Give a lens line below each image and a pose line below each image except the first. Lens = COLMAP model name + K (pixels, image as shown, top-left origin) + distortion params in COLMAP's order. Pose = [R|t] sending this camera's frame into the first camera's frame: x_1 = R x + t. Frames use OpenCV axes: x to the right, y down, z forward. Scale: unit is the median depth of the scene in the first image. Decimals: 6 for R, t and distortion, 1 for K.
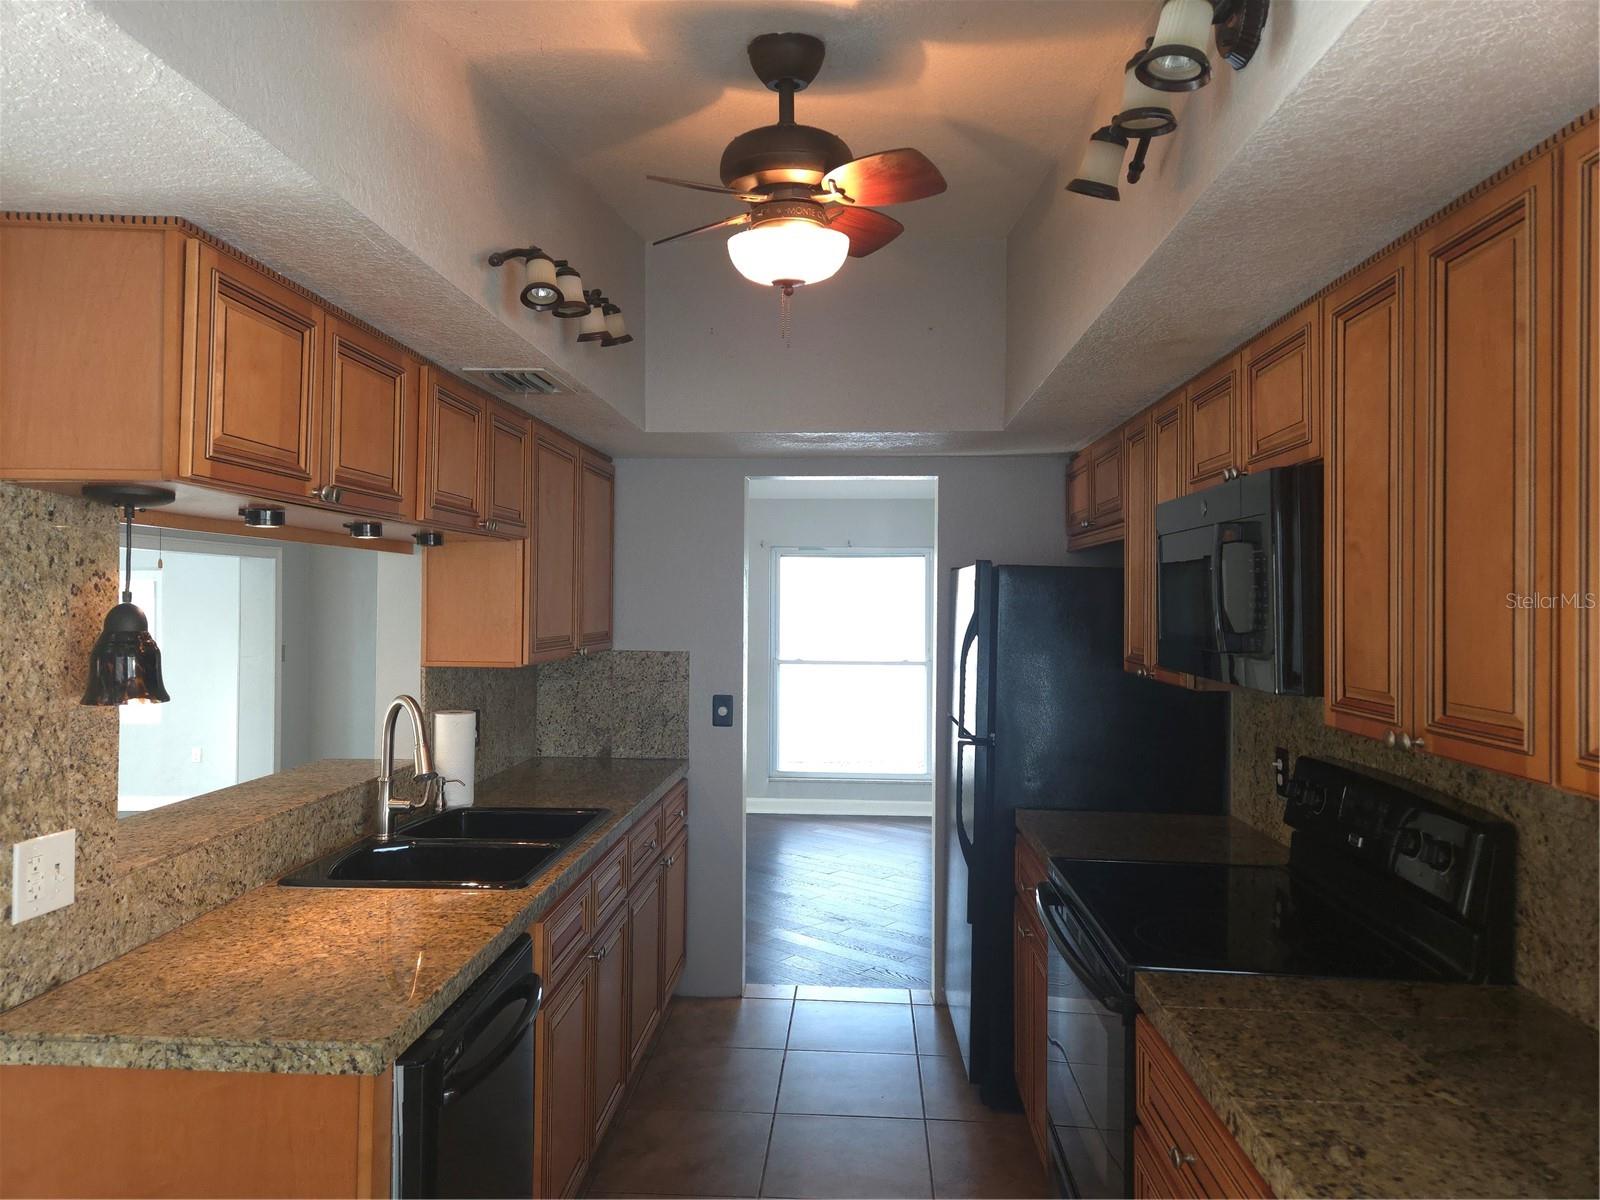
lens RADIAL K [[1065.2, 0, 797.9], [0, 1065.2, 591.9], [0, 0, 1]] dist [0.069503, -0.052950]
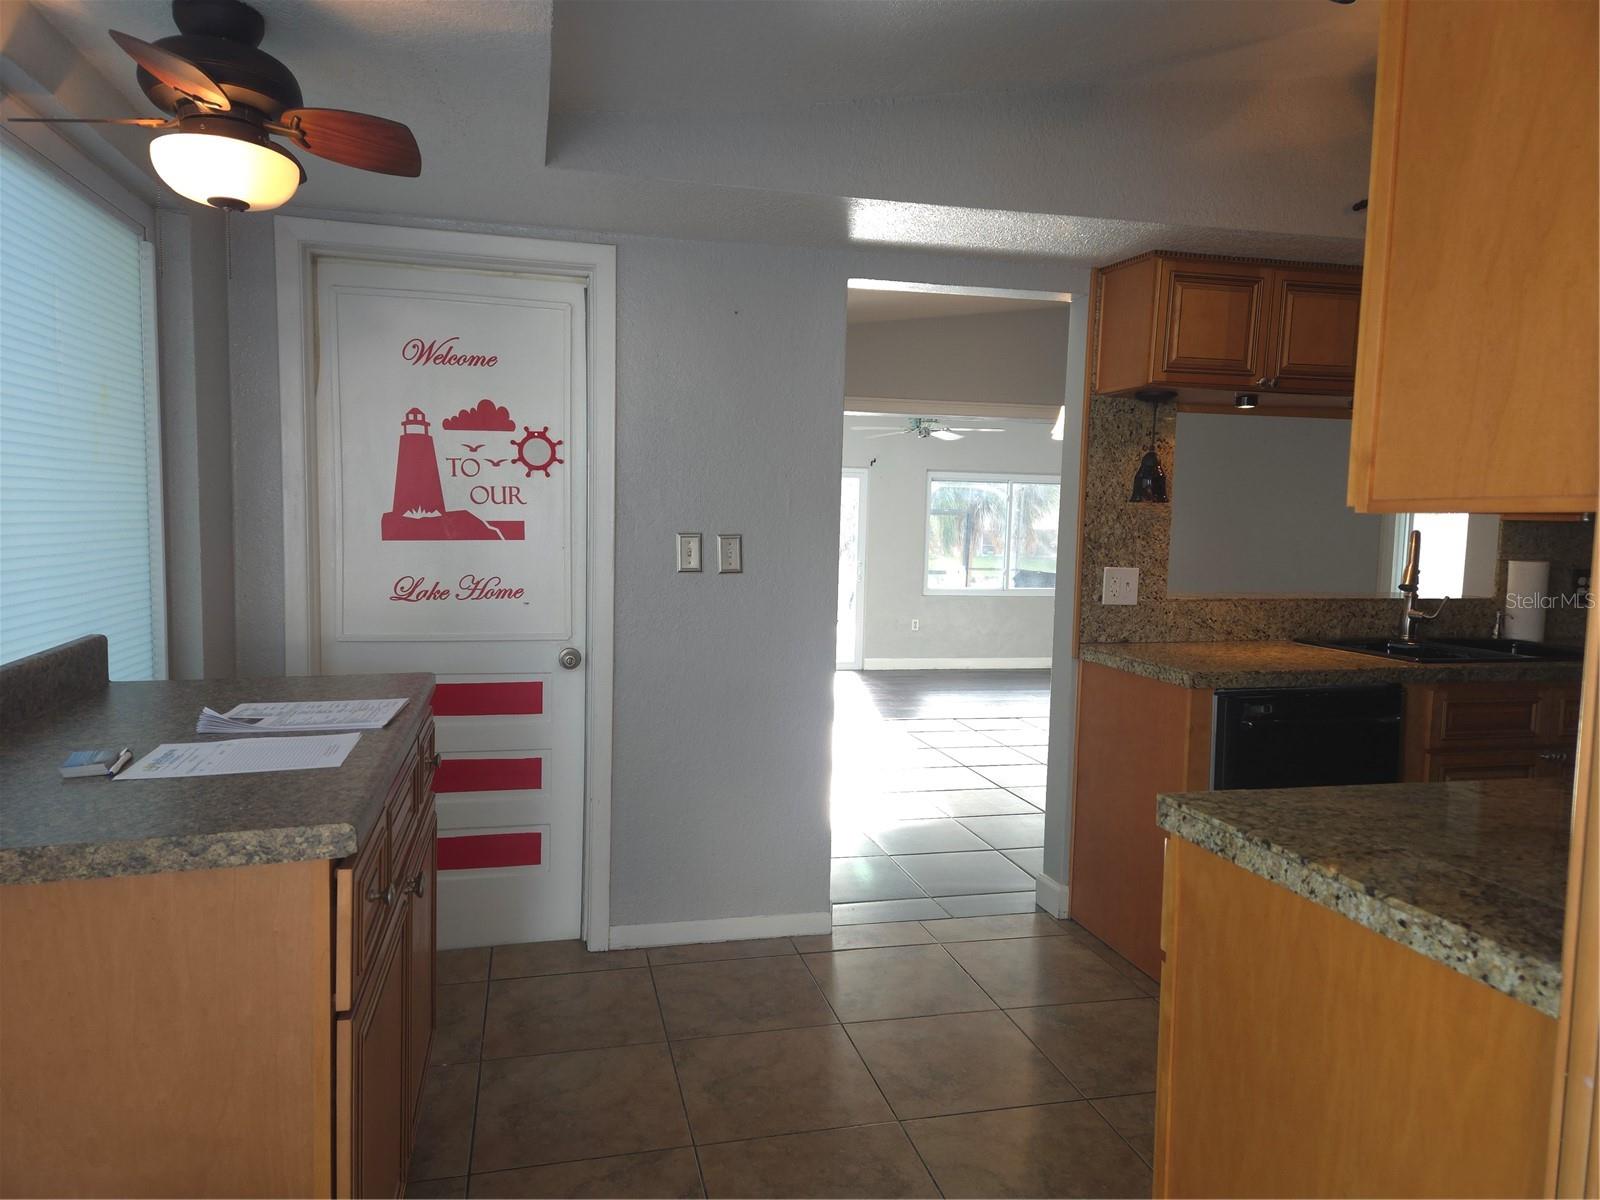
lens RADIAL K [[1065.2, 0, 778.5], [0, 1065.2, 609.6], [0, 0, 1]] dist [0.069503, -0.052950]
pose [[0.288010, 0.082860, -0.954036, 0.977806], [-0.009306, 0.996445, 0.083734, 0.126741], [0.957582, -0.015238, 0.287757, -0.194499]]
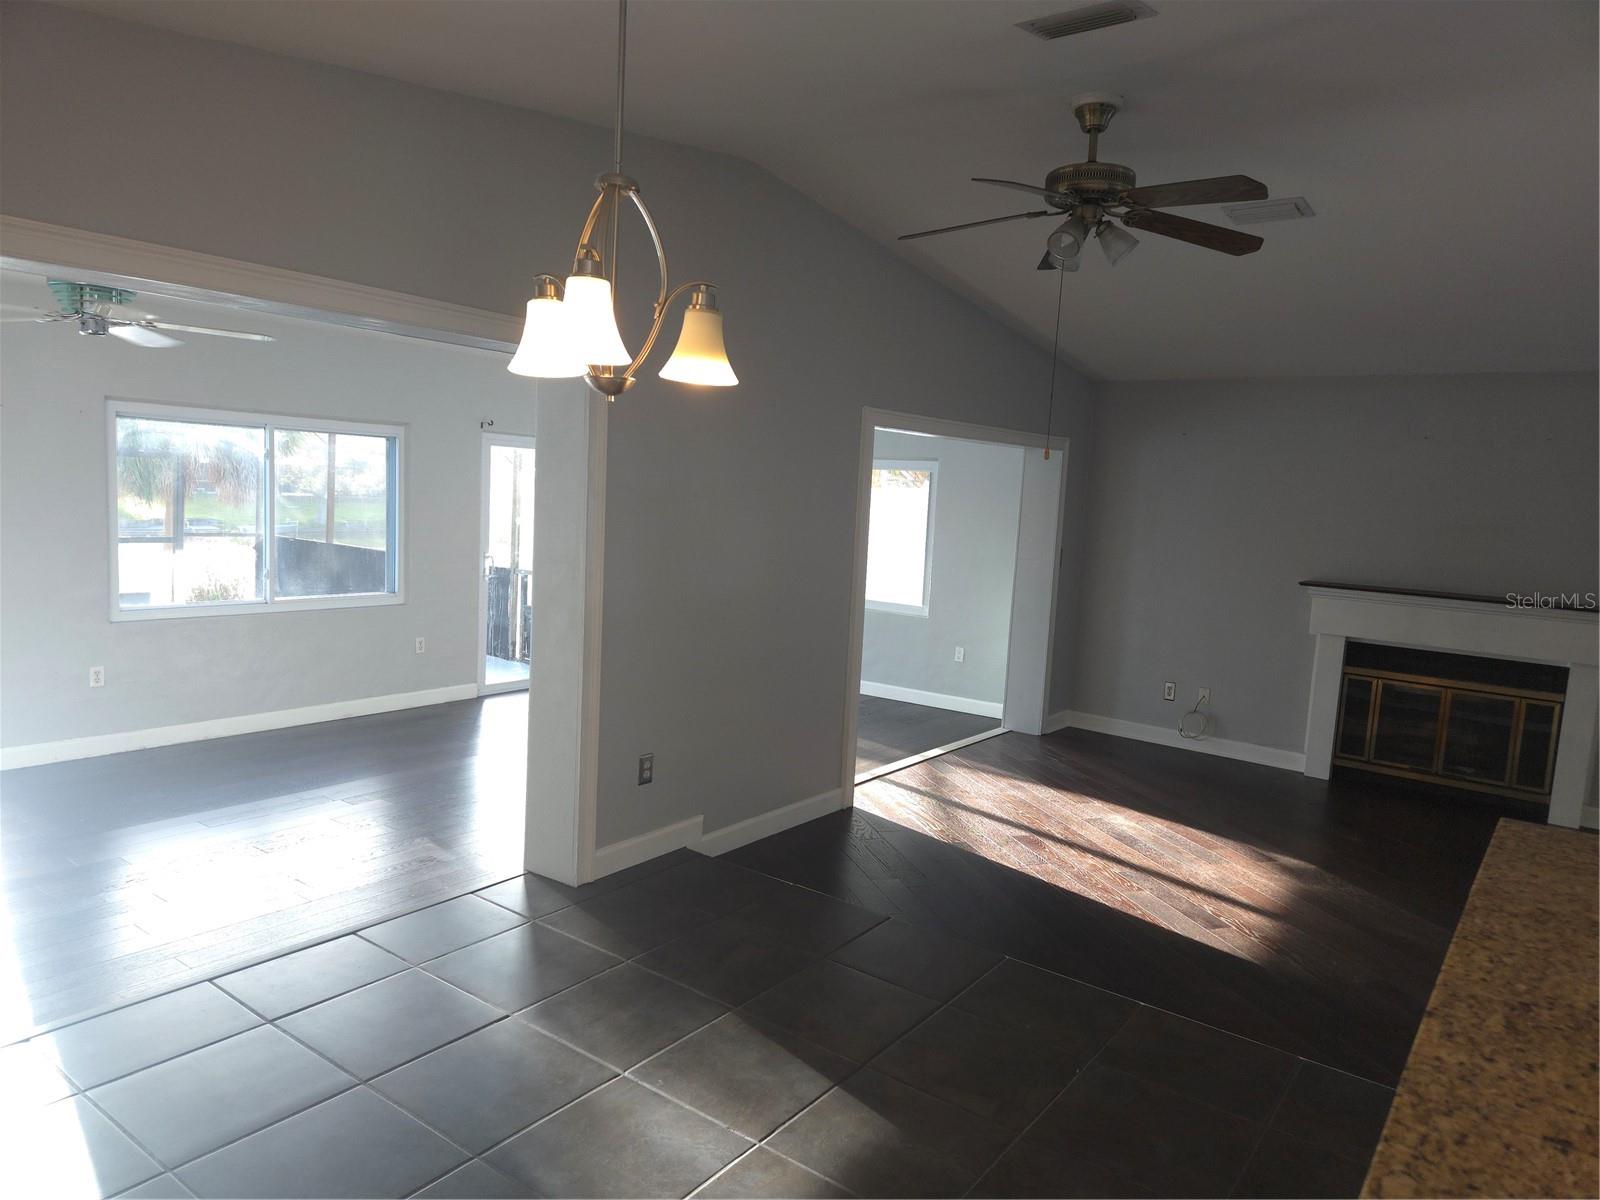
lens RADIAL K [[1065.2, 0, 795.8], [0, 1065.2, 599.7], [0, 0, 1]] dist [0.069503, -0.052950]
pose [[0.836378, 0.099142, -0.539113, -0.795472], [-0.042832, 0.992321, 0.116038, -0.010942], [0.546477, -0.073961, 0.834202, 0.611137]]
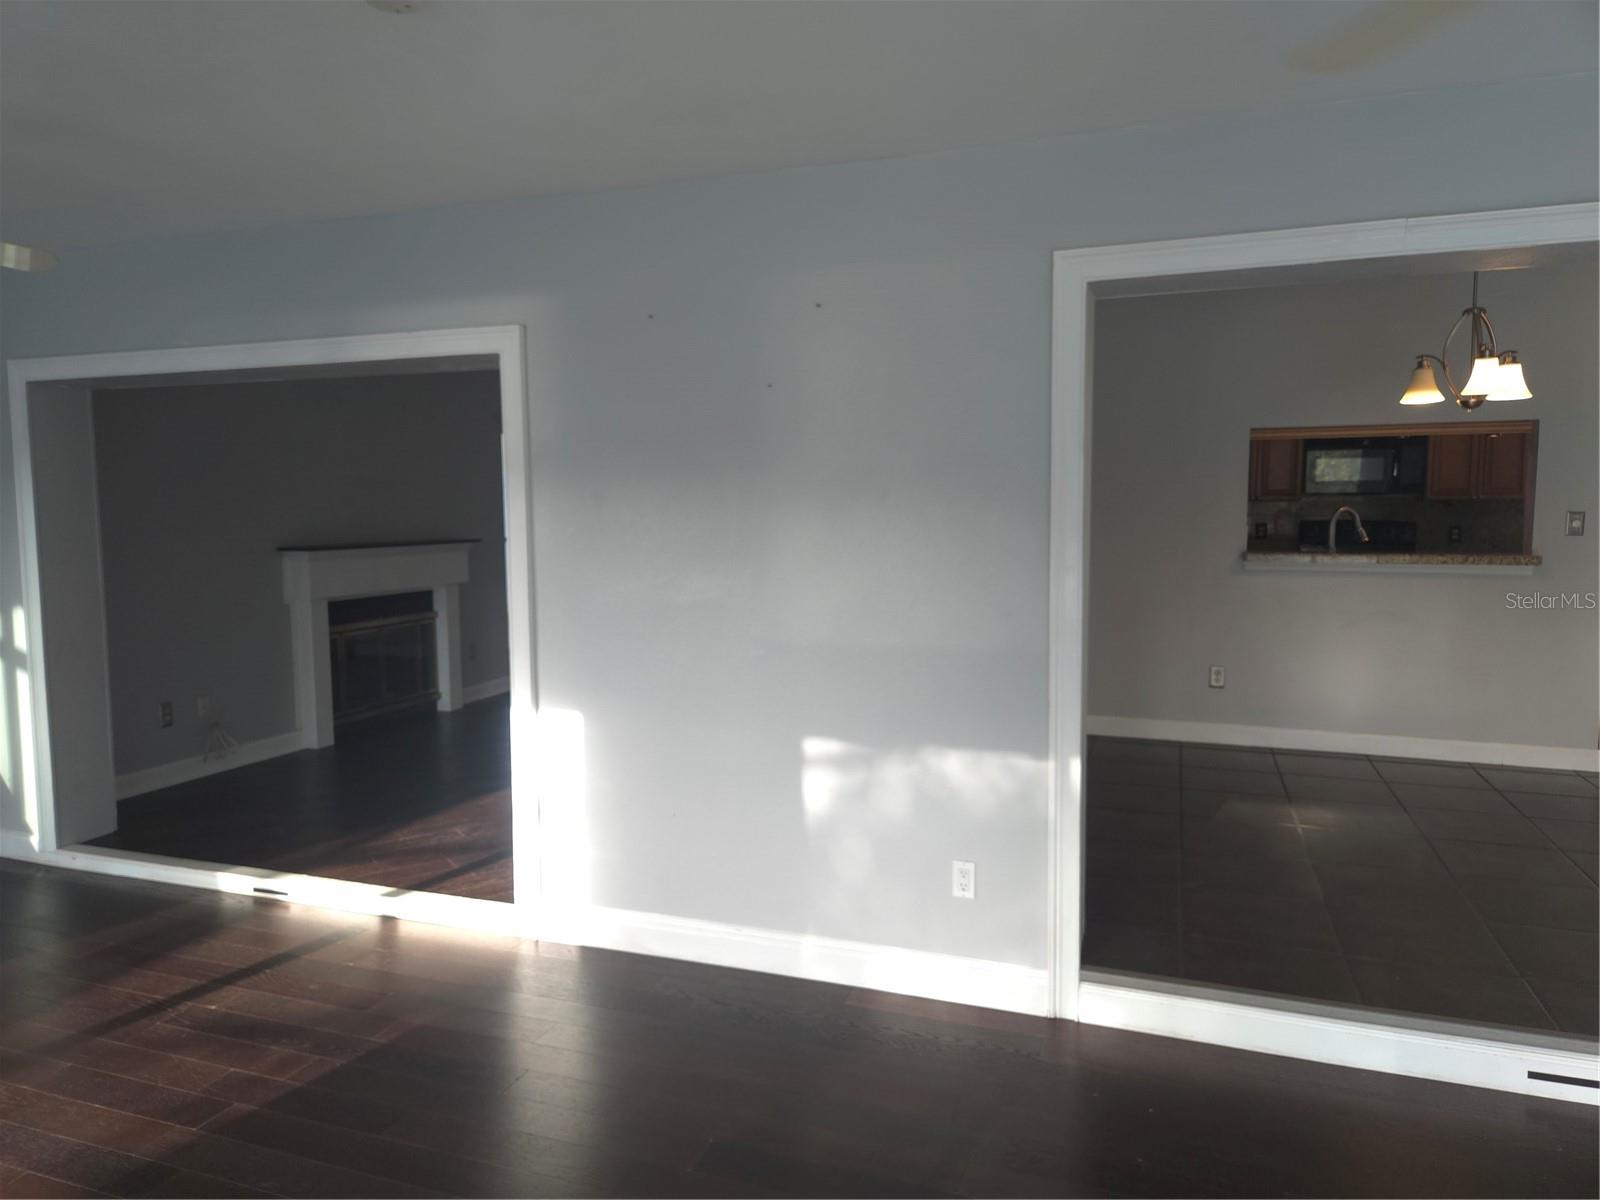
lens RADIAL K [[1065.2, 0, 795.4], [0, 1065.2, 608.9], [0, 0, 1]] dist [0.069503, -0.052950]
pose [[0.286666, -0.106996, 0.952037, -4.107439], [-0.003077, 0.993636, 0.112597, 0.080779], [-0.958026, -0.035207, 0.284513, 2.102953]]
